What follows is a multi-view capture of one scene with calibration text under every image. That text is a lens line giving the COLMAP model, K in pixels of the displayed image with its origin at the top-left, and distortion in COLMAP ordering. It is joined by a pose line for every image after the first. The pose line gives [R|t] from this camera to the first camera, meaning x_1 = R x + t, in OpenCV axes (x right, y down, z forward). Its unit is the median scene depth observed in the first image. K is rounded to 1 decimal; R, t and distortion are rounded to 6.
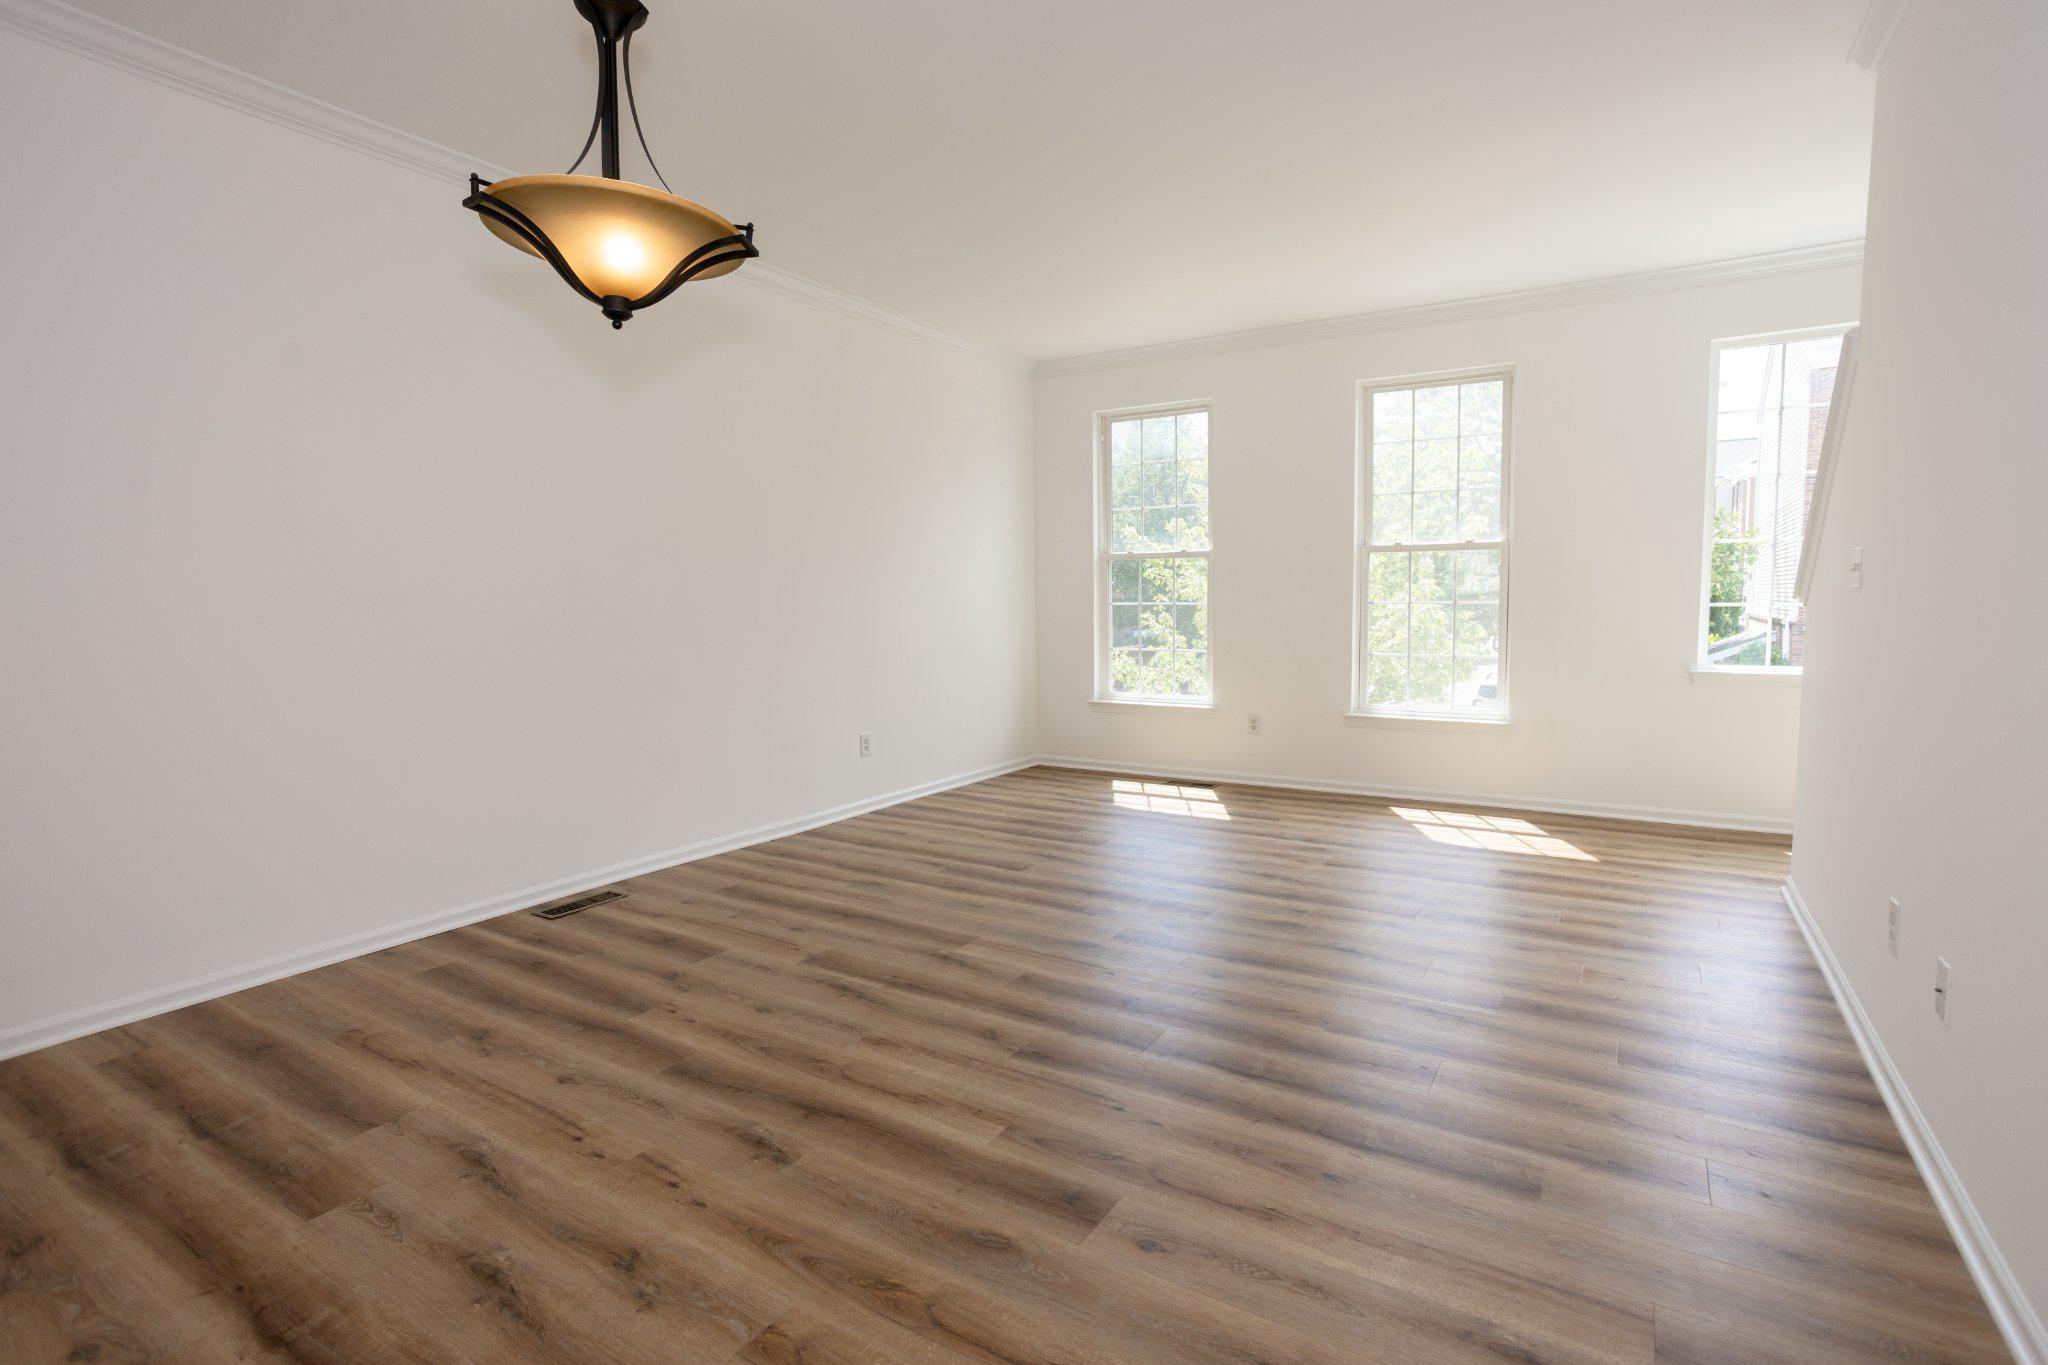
lens RADIAL K [[991.8, 0, 1041.0], [0, 991.8, 679.4], [0, 0, 1]] dist [-0.056719, 0.026213]
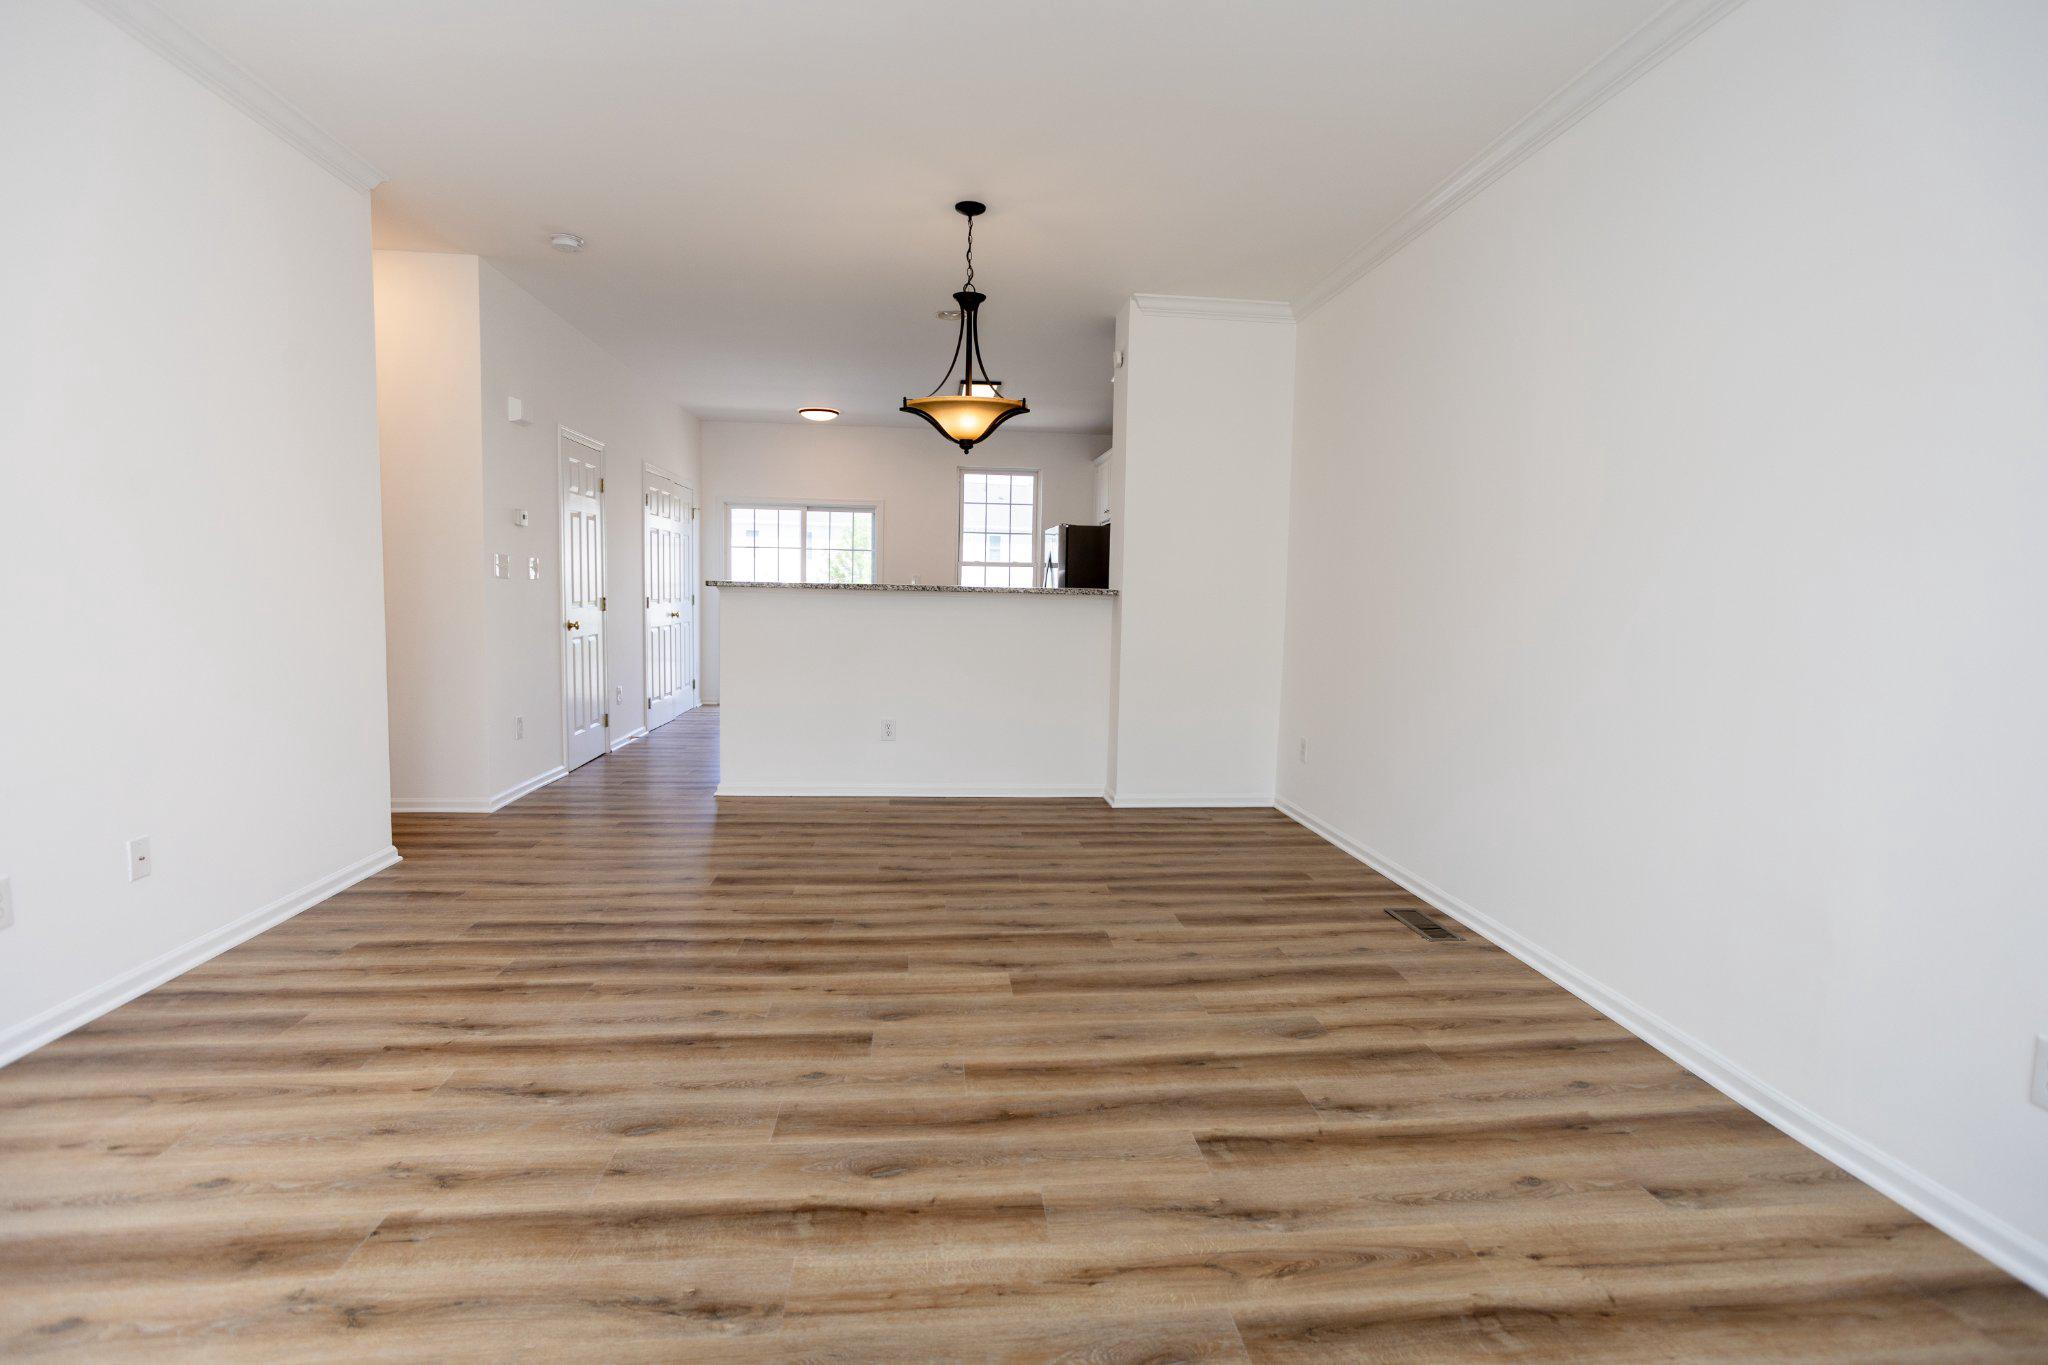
lens RADIAL K [[977.8, 0, 1026.8], [0, 977.8, 677.2], [0, 0, 1]] dist [-0.053629, 0.035816]
pose [[-0.793437, 0.047717, -0.606778, 0.420339], [-0.064556, 0.984701, 0.161851, -0.141145], [0.605219, 0.167590, -0.778219, 1.605421]]
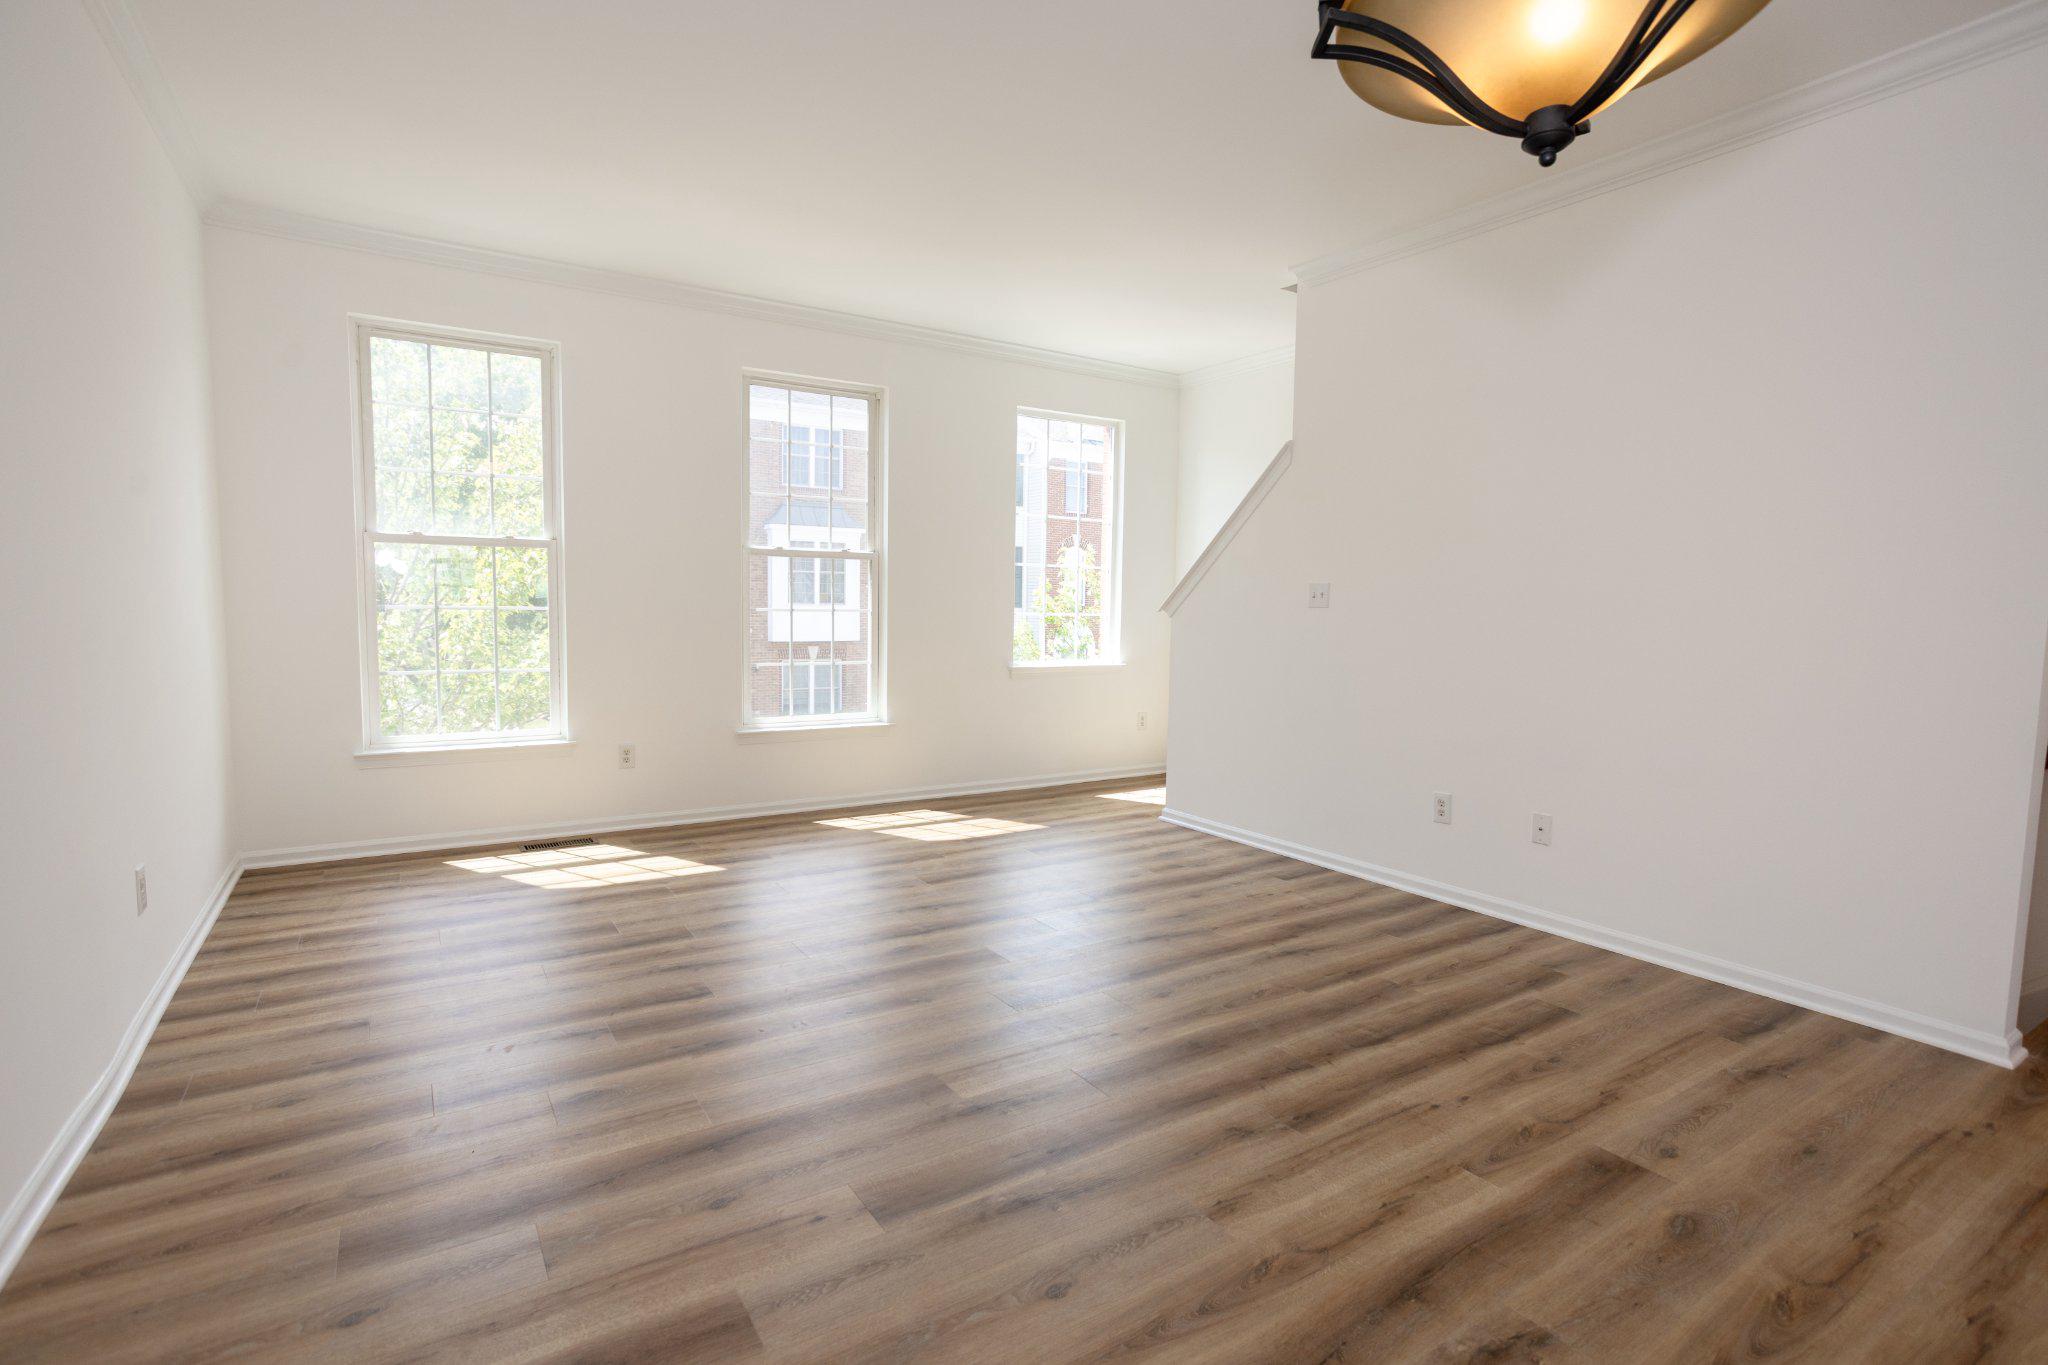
lens RADIAL K [[984.4, 0, 1038.3], [0, 984.4, 682.0], [0, 0, 1]] dist [-0.049137, 0.031912]
pose [[0.417931, -0.055969, 0.906753, -0.662969], [0.054349, 0.997853, 0.036542, -0.048030], [-0.906851, 0.034009, 0.420076, 0.615374]]
